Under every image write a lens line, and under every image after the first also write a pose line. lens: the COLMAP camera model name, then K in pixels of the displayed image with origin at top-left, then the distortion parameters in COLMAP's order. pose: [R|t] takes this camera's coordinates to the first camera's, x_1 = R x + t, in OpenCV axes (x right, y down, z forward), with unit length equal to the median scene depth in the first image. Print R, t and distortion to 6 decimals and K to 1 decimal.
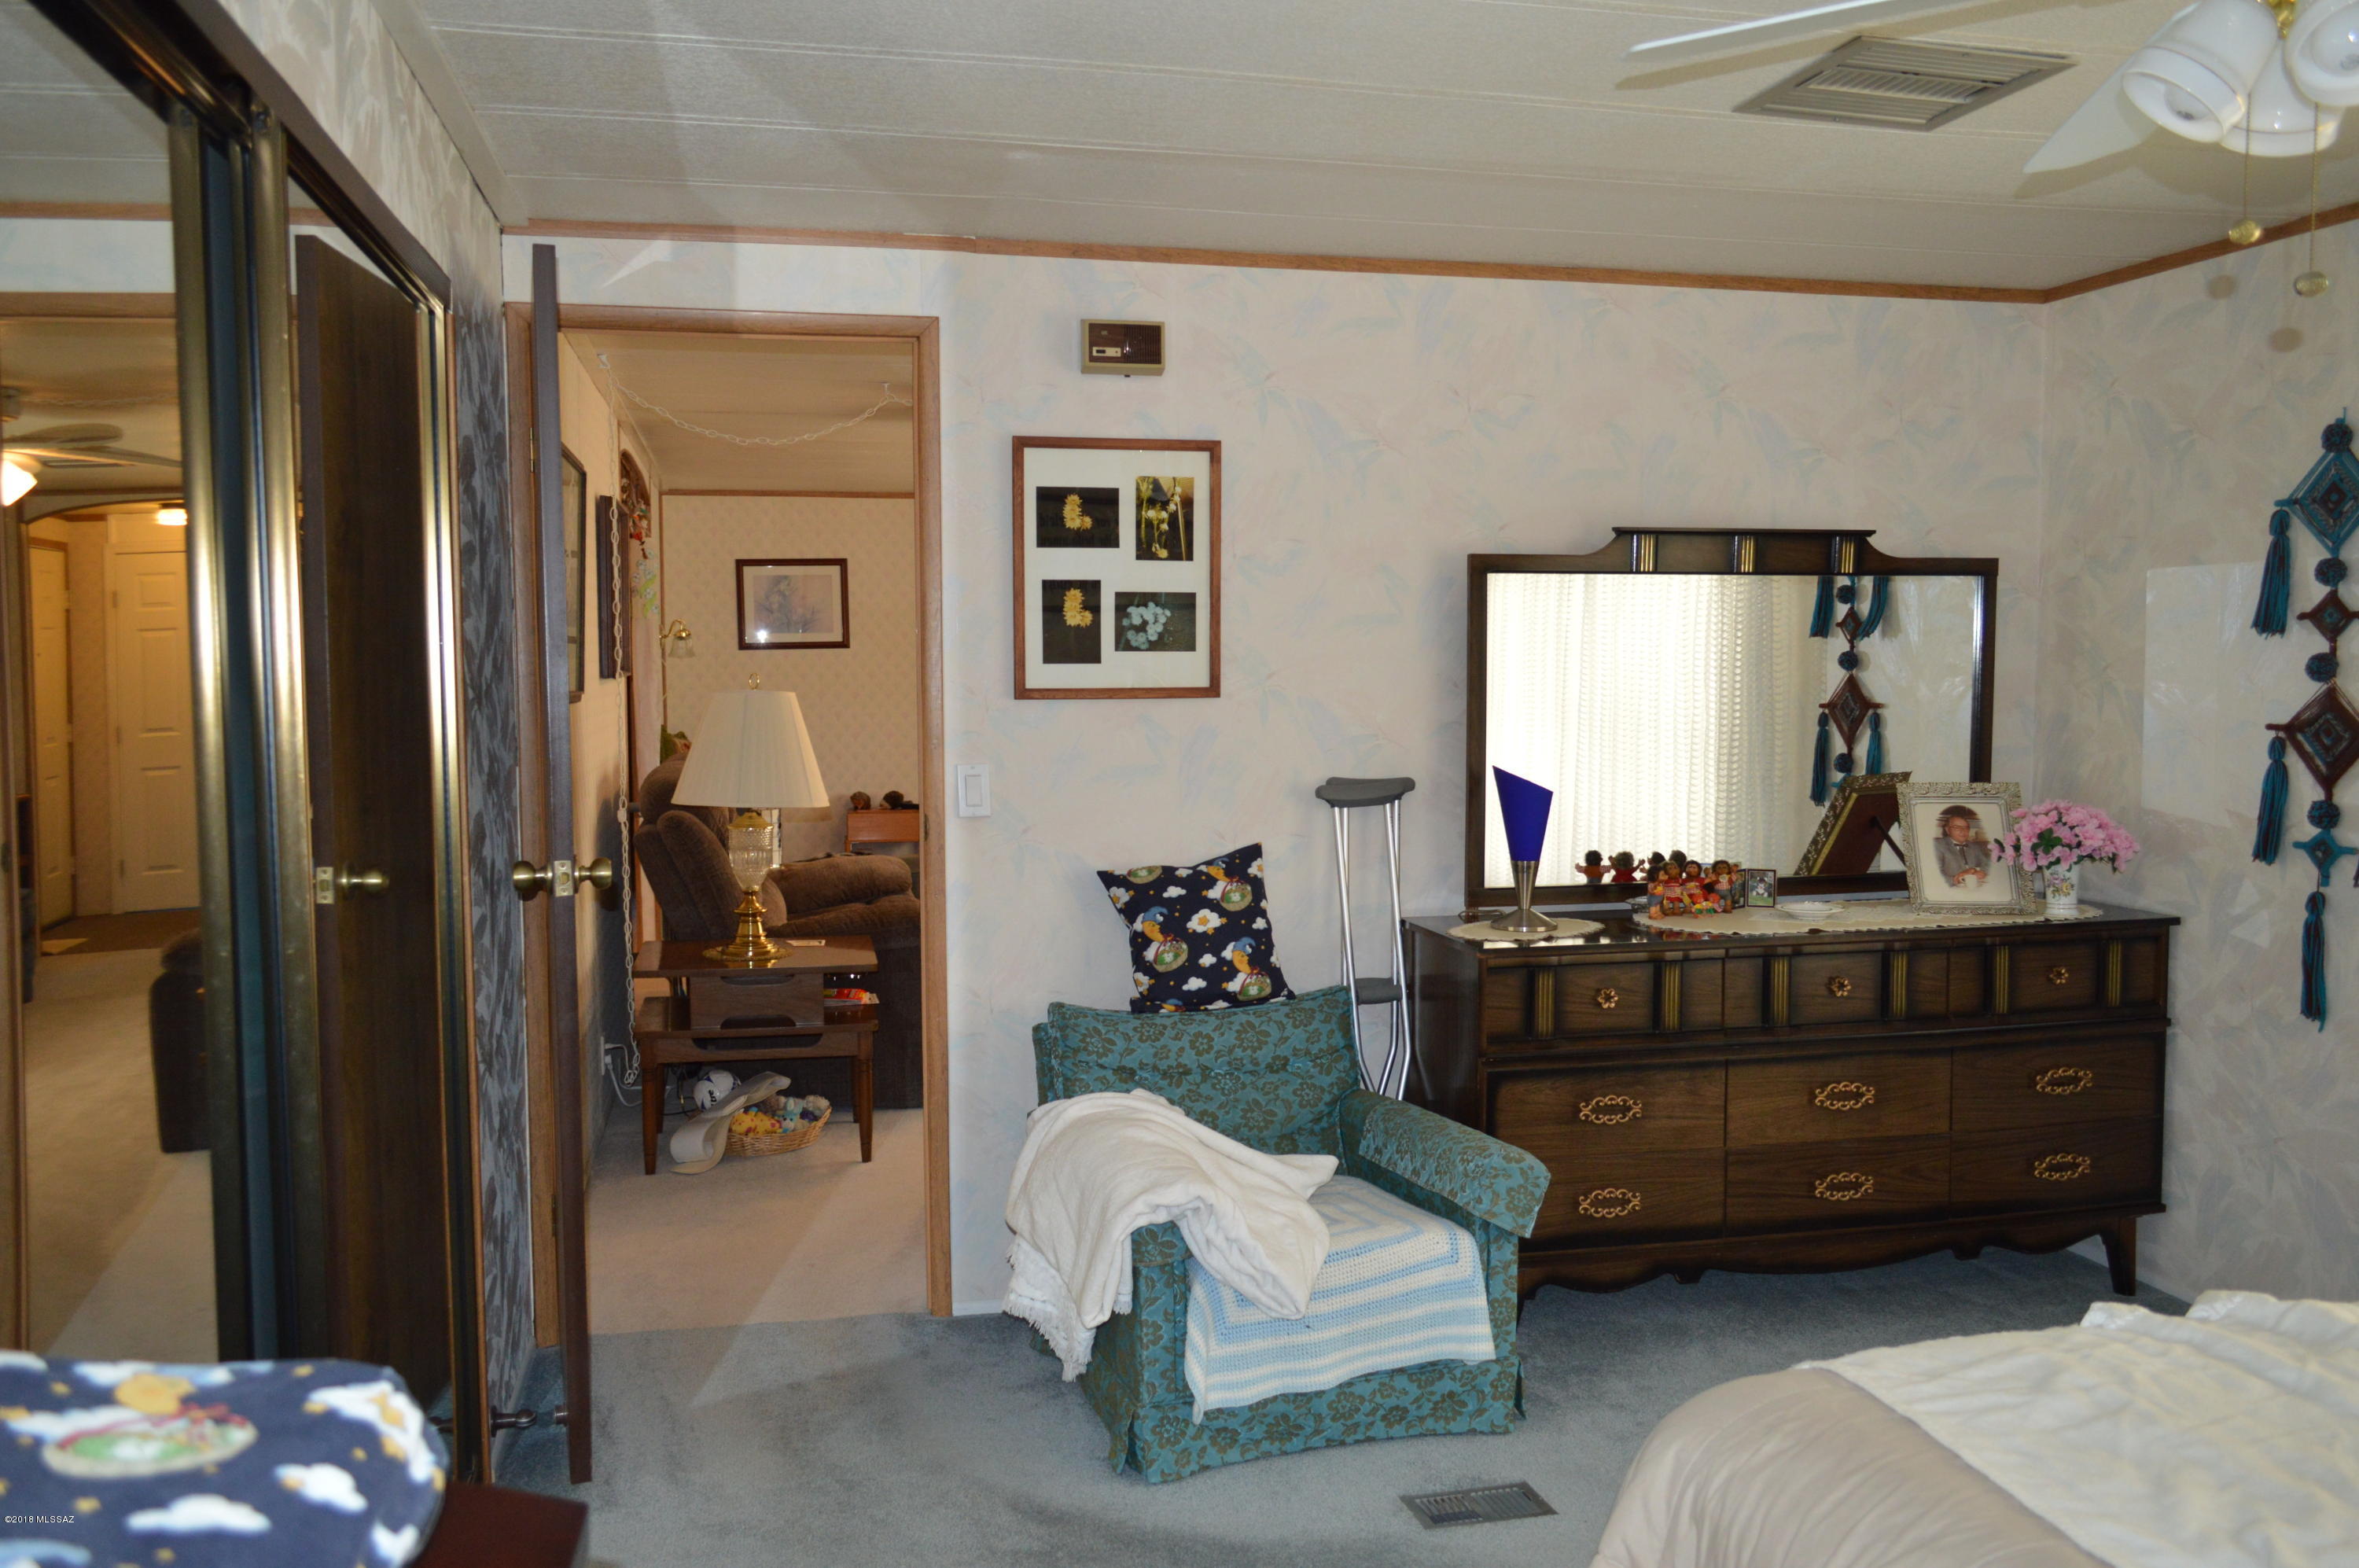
lens RADIAL K [[1855.8, 0, 1179.5], [0, 1855.8, 784.0], [0, 0, 1]] dist [-0.013921, 0.003470]
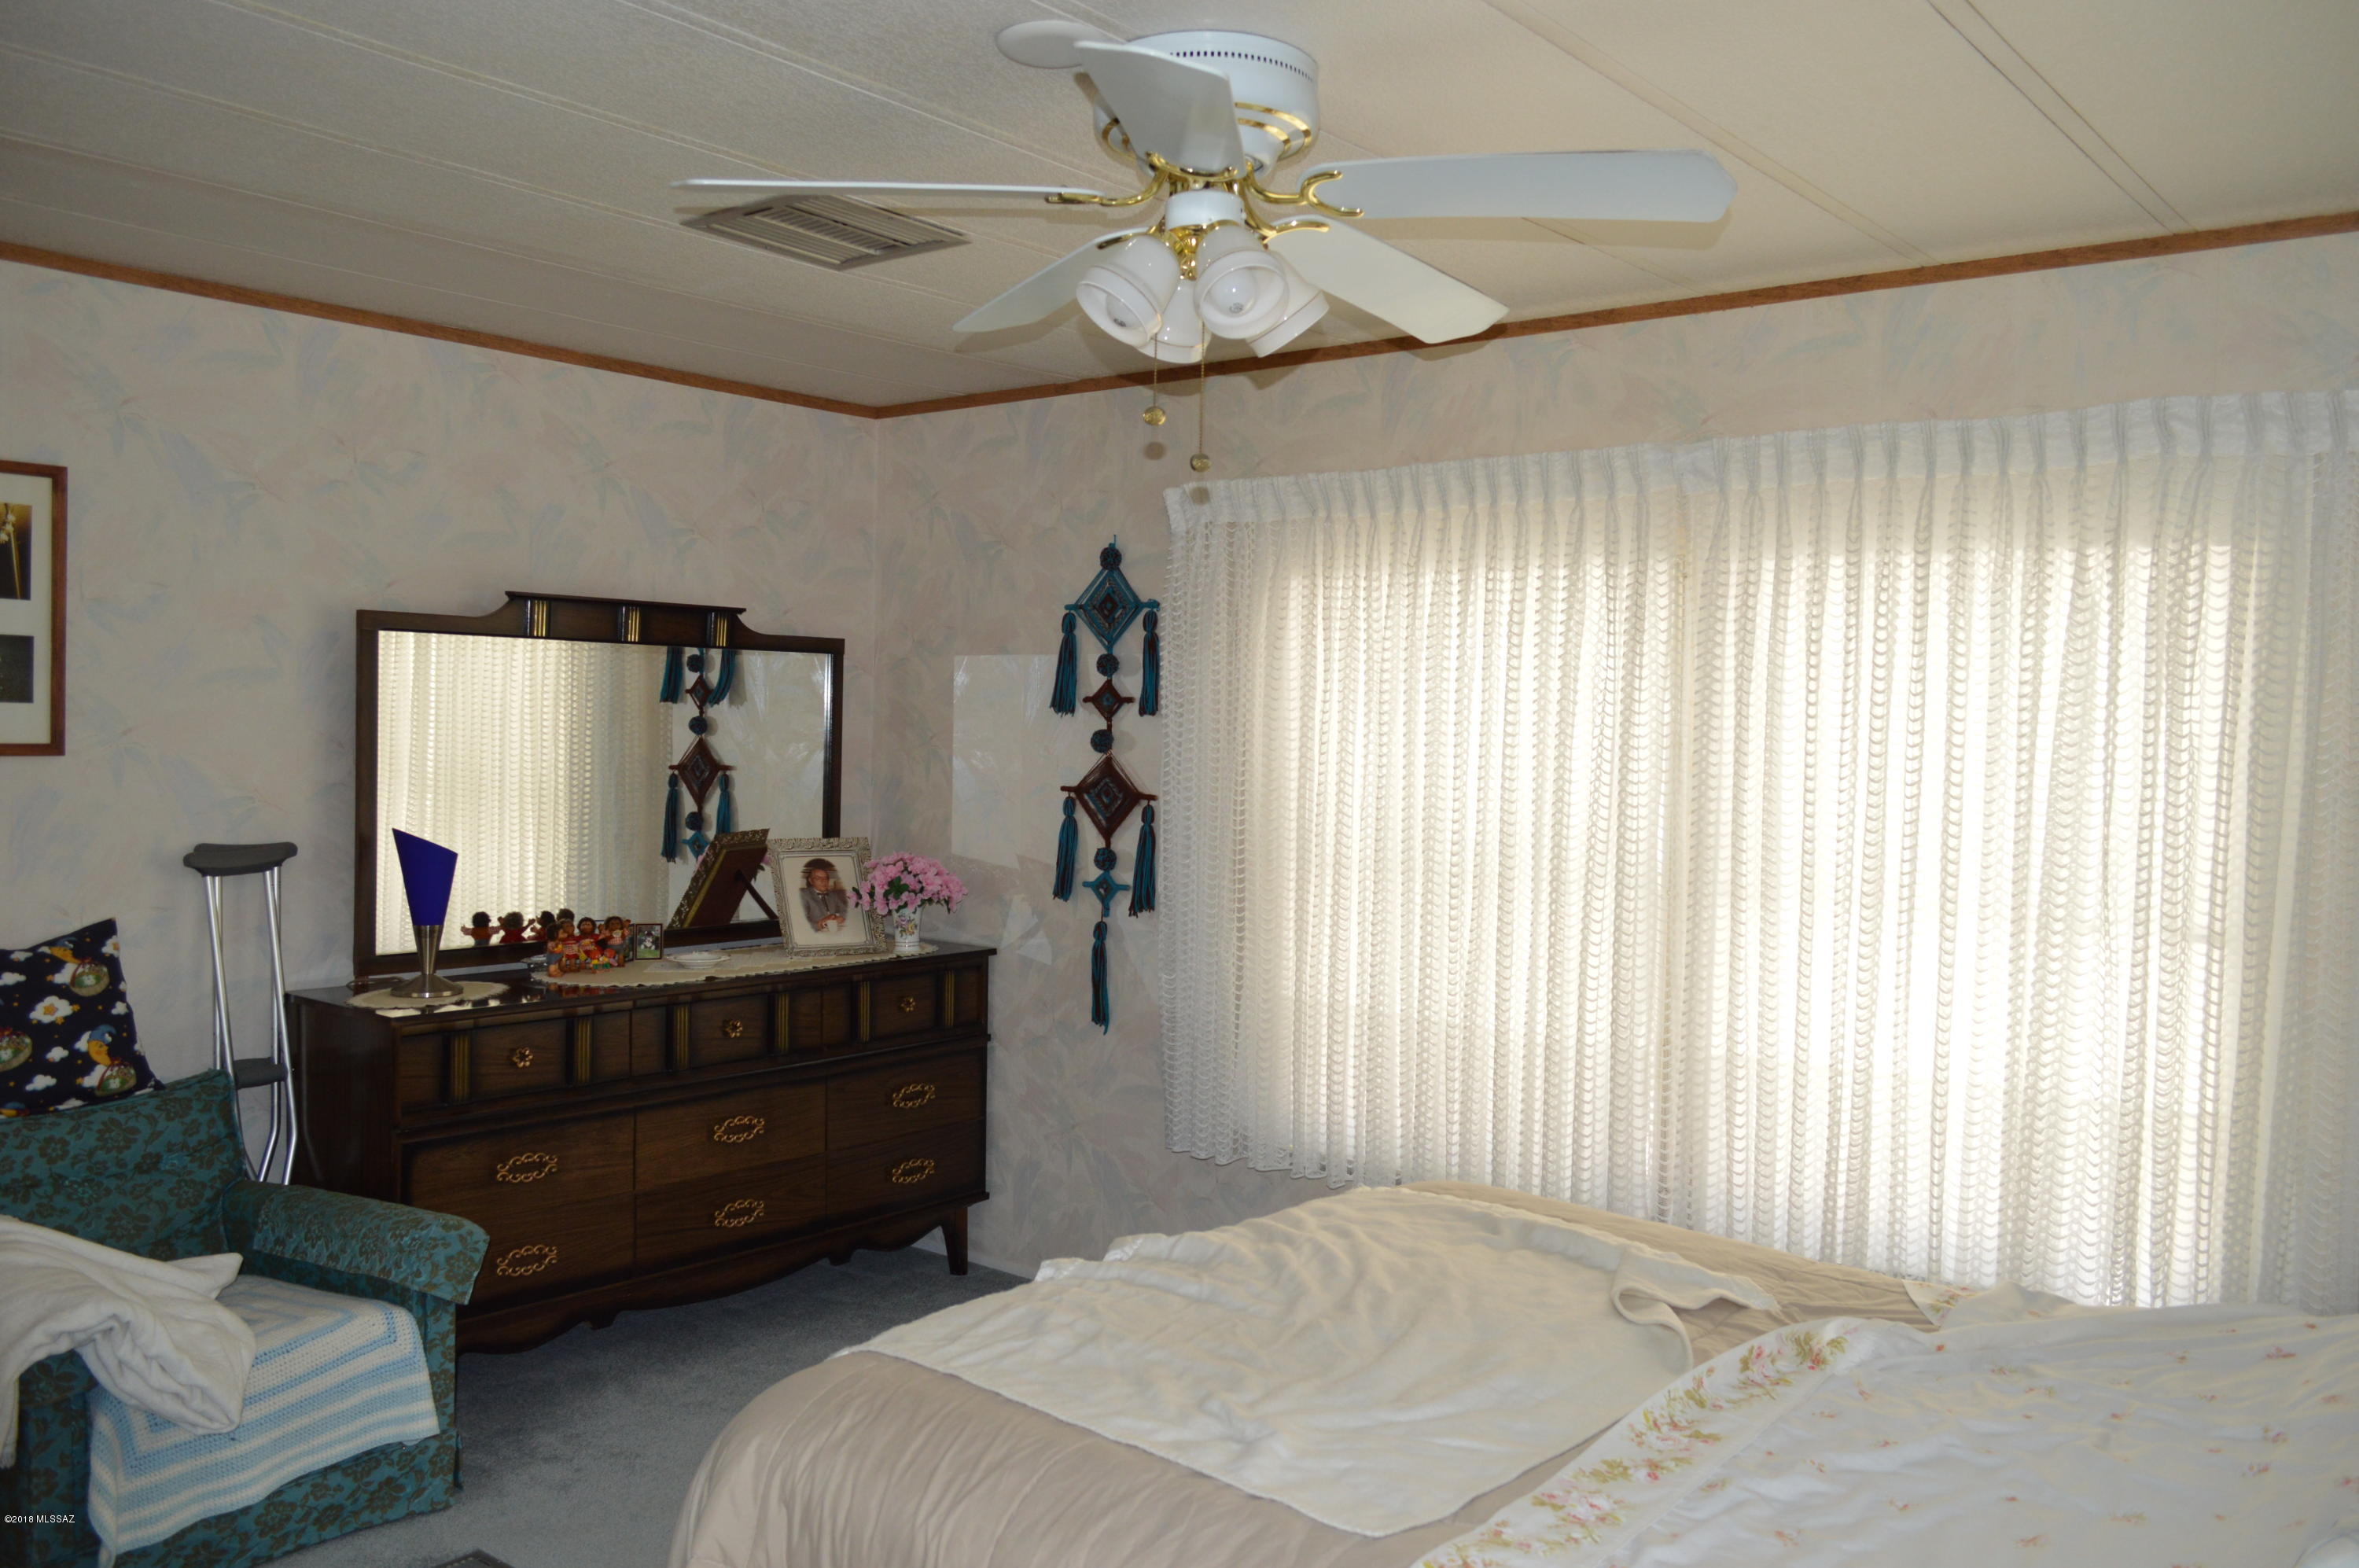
lens RADIAL K [[1855.8, 0, 1179.5], [0, 1855.8, 784.0], [0, 0, 1]] dist [-0.013921, 0.003470]
pose [[0.791884, 0.001416, 0.610670, -0.099404], [0.017028, 0.999557, -0.024398, -0.002612], [-0.610434, 0.029719, 0.791509, -0.021654]]
